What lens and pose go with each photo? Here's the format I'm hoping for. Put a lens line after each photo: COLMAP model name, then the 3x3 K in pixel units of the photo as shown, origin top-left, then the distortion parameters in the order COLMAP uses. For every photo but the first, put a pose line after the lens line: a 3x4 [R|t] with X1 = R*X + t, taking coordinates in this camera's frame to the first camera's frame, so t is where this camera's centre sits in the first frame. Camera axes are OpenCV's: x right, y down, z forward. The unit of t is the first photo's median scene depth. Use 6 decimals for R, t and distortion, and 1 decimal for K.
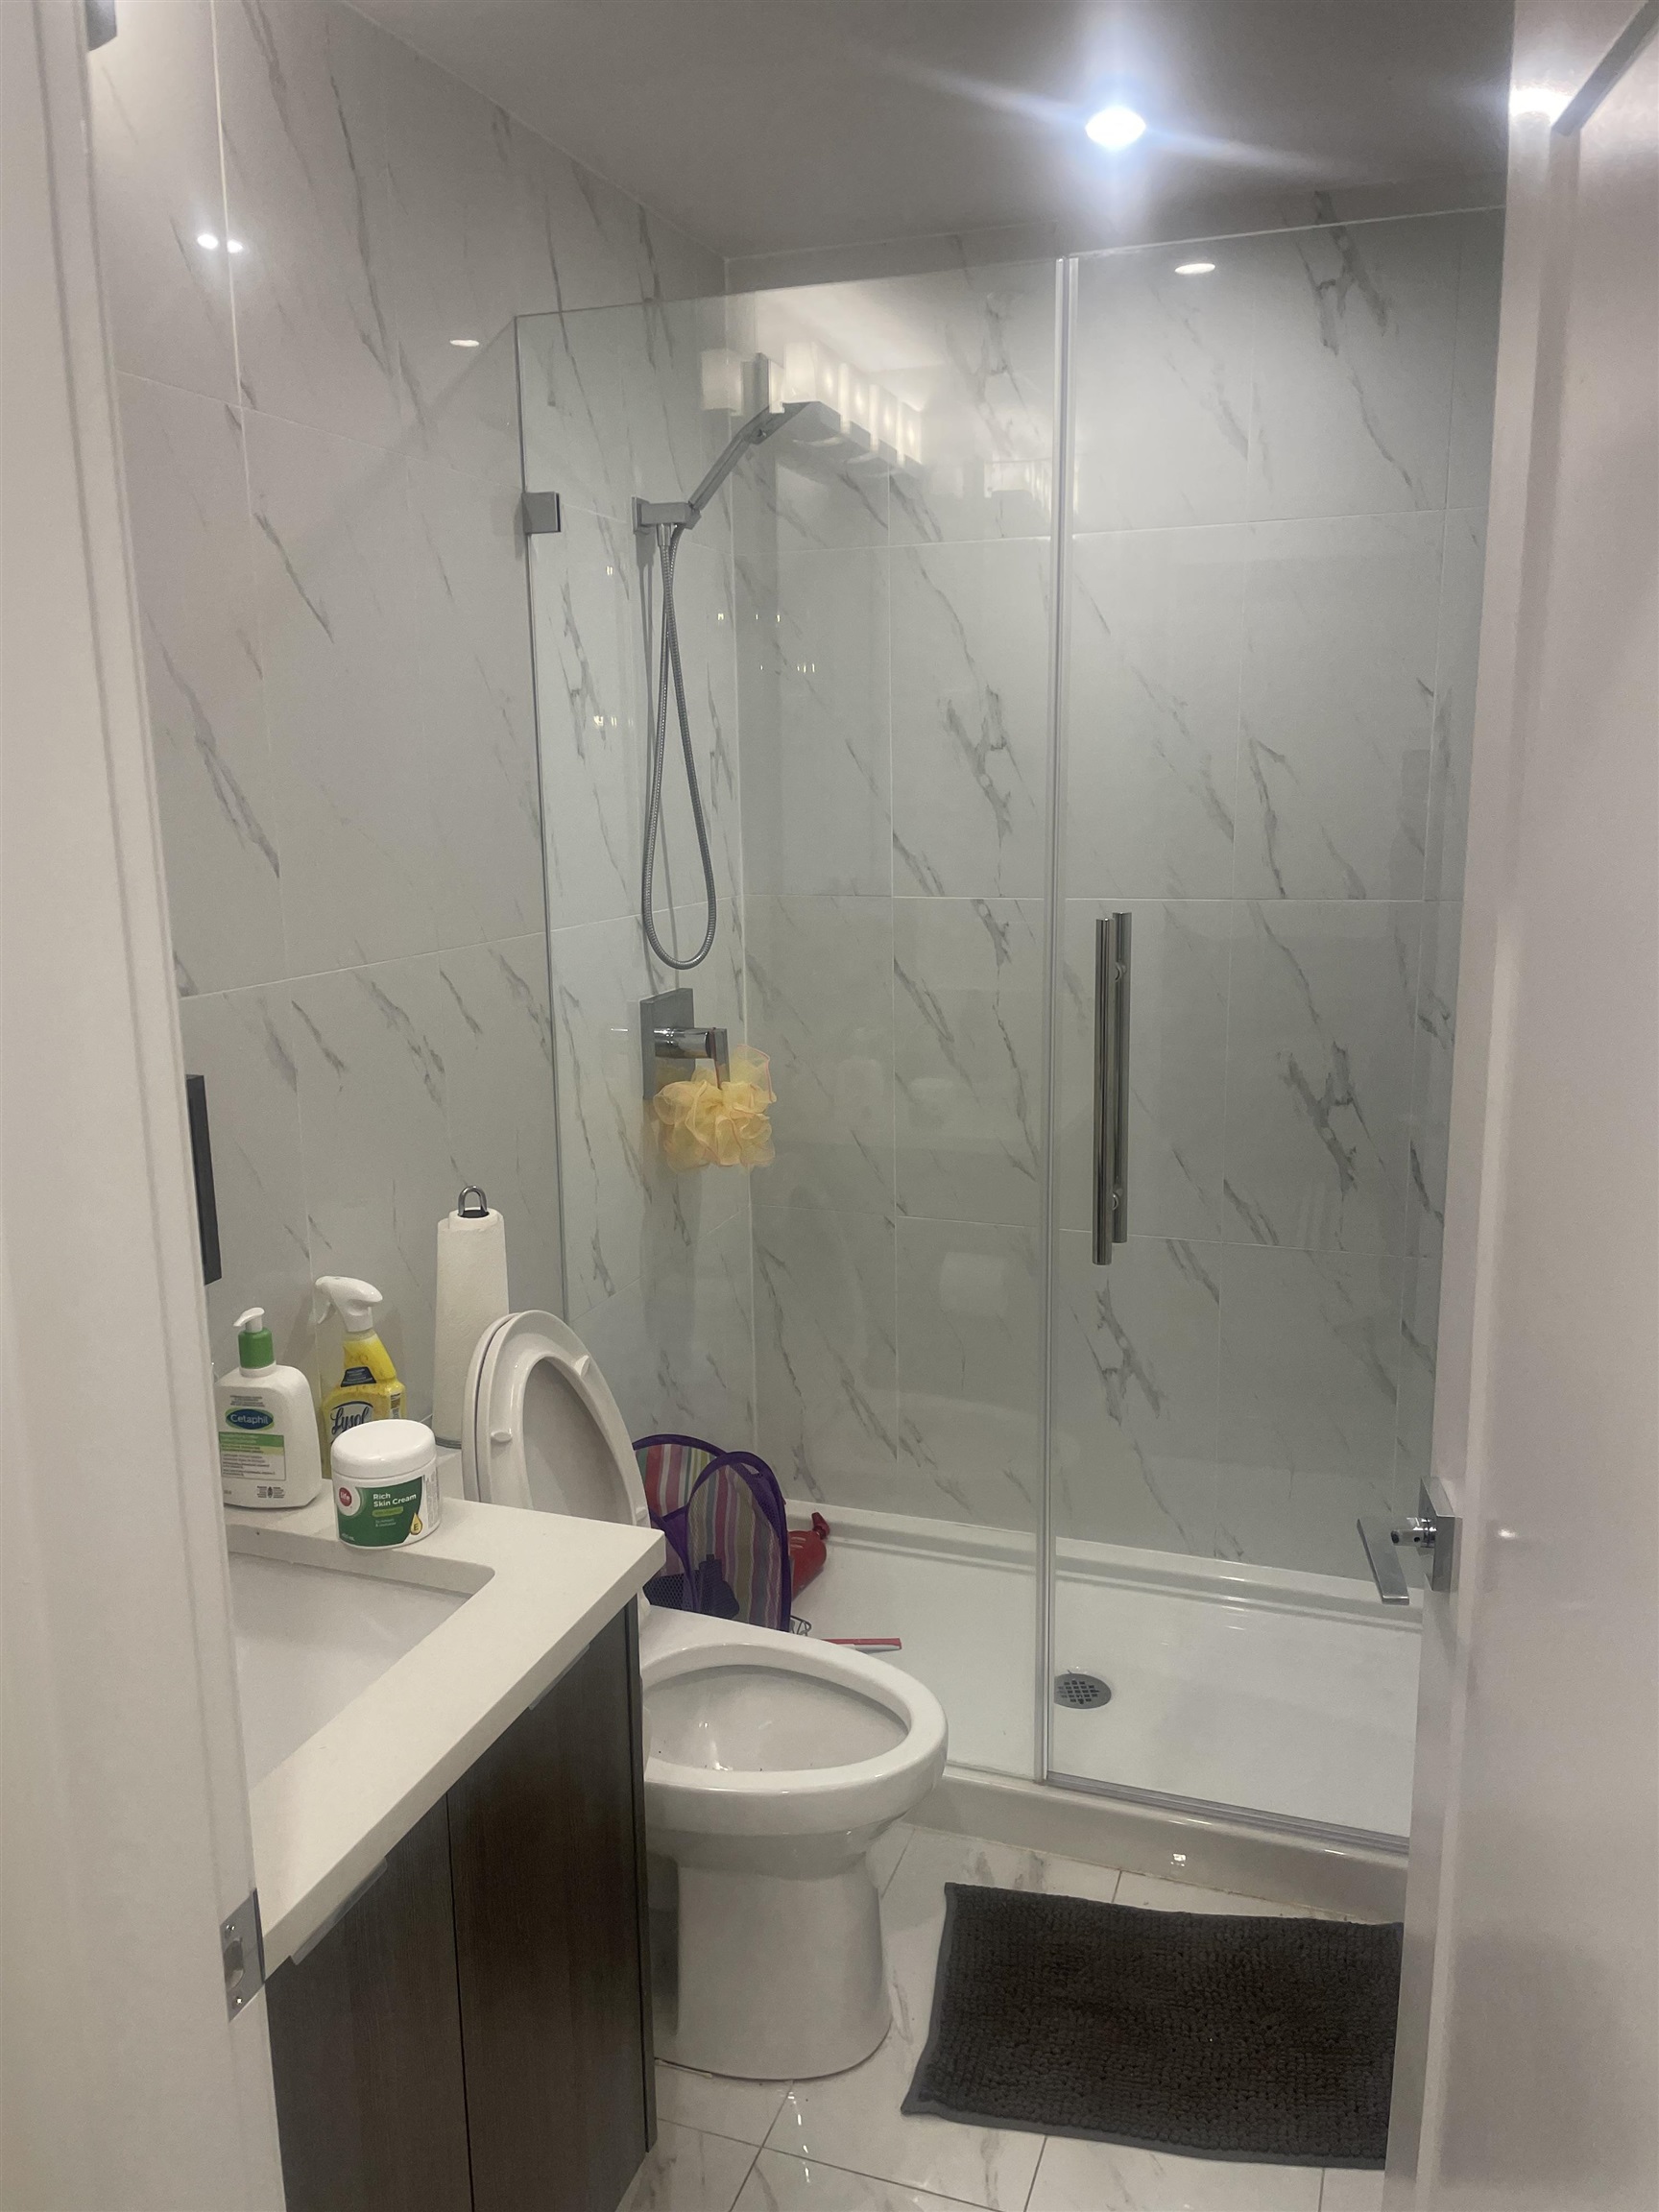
lens RADIAL K [[1668.0, 0, 840.0], [0, 1668.0, 1104.0], [0, 0, 1]] dist [0.059231, -0.013476]
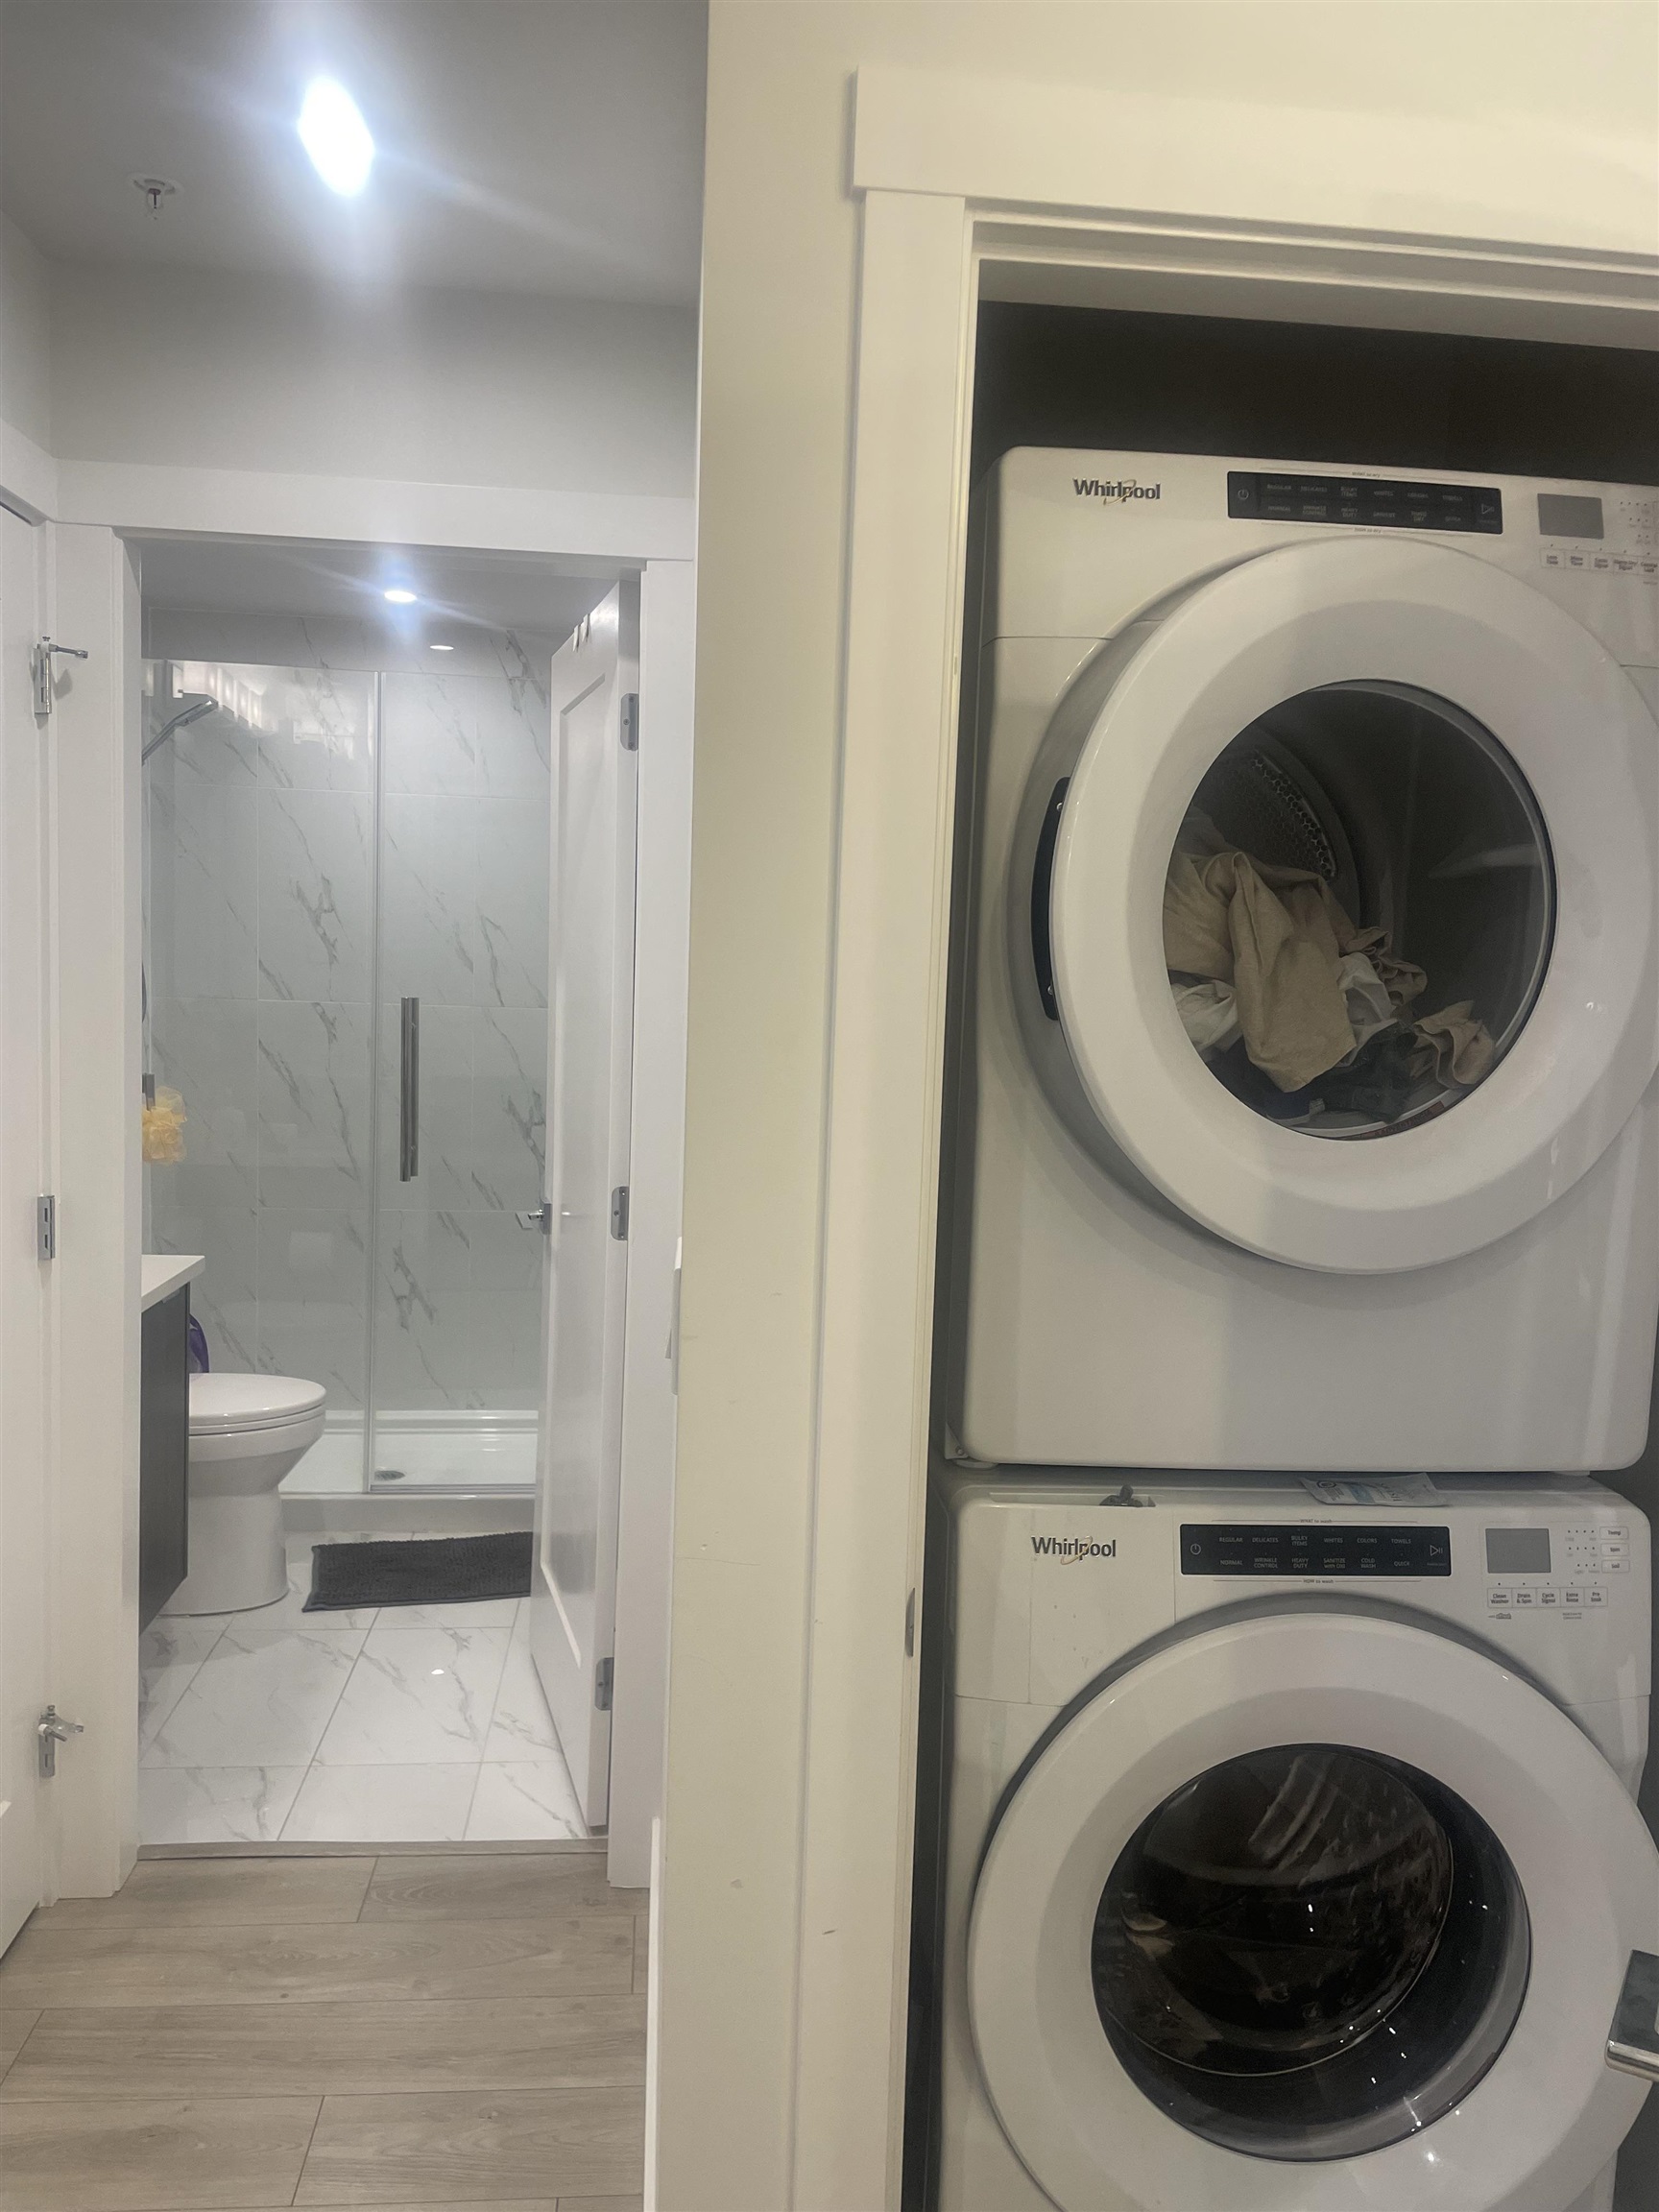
lens RADIAL K [[1668.0, 0, 831.2], [0, 1668.0, 1095.4], [0, 0, 1]] dist [0.059231, -0.013476]
pose [[0.906789, 0.010632, 0.421450, -0.152224], [0.039606, 0.993112, -0.110269, 0.169485], [-0.419720, 0.116683, 0.900122, -0.676138]]
